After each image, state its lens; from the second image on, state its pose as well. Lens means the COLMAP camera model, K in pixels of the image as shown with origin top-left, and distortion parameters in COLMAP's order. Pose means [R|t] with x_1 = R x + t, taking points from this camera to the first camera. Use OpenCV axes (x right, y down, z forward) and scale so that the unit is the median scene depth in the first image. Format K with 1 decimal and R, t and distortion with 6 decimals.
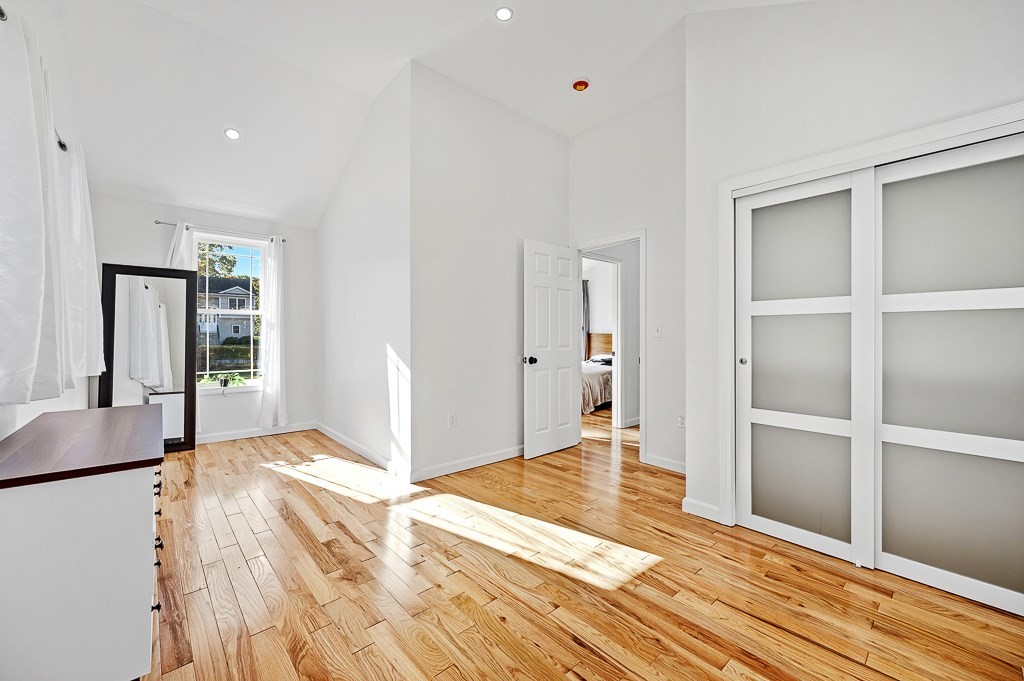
lens RADIAL K [[406.2, 0, 514.7], [0, 406.2, 334.1], [0, 0, 1]] dist [0.000027, 0.000066]
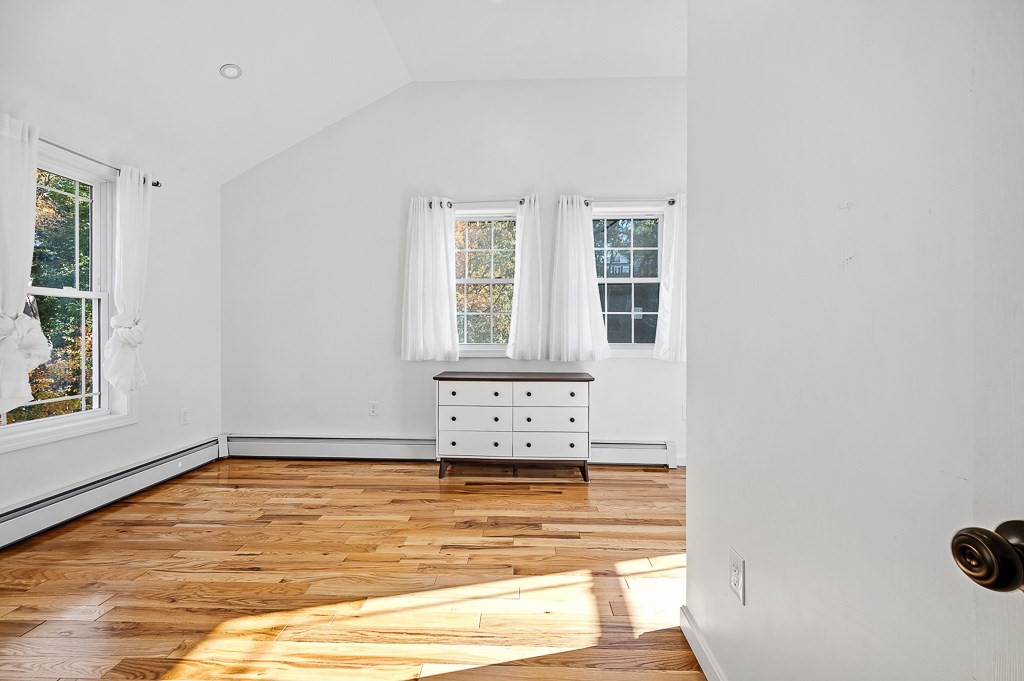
lens RADIAL K [[406.2, 0, 514.7], [0, 406.2, 334.1], [0, 0, 1]] dist [0.000027, 0.000066]
pose [[-0.693475, 0.000676, -0.720481, 0.376610], [0.000799, 1.000000, 0.000169, 0.011331], [0.720480, -0.000458, -0.693475, 1.827678]]
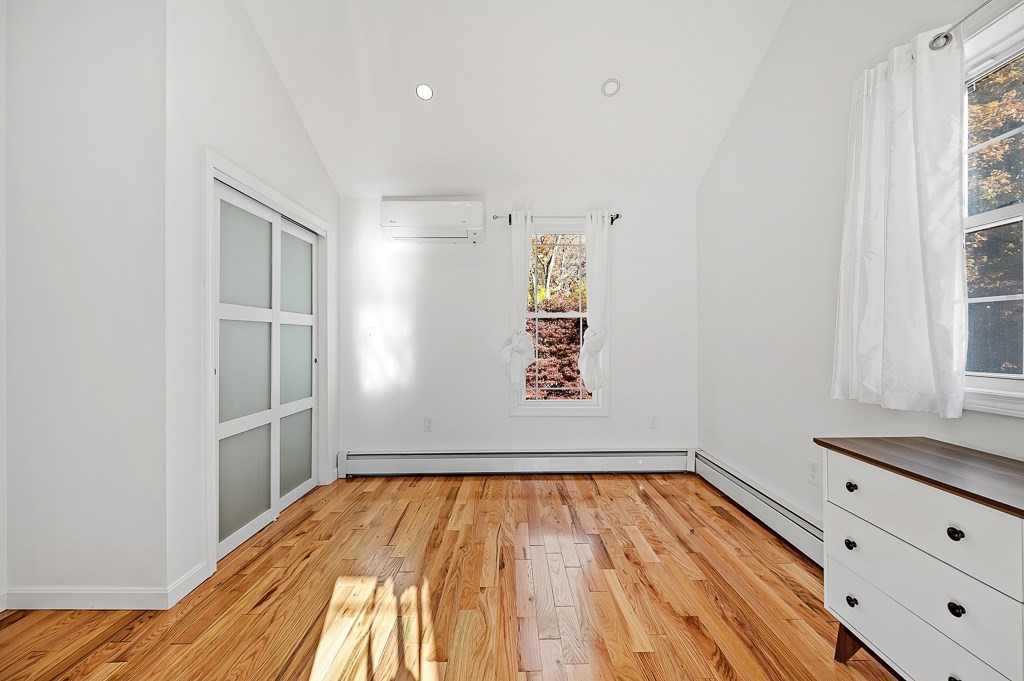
lens RADIAL K [[408.0, 0, 512.0], [0, 408.0, 340.5], [0, 0, 1]] dist [-0.000769, -0.000035]
pose [[-0.747760, -0.002214, 0.663965, -0.573819], [-0.004856, 0.999986, -0.002135, 0.000465], [-0.663951, -0.004821, -0.747760, 1.479632]]
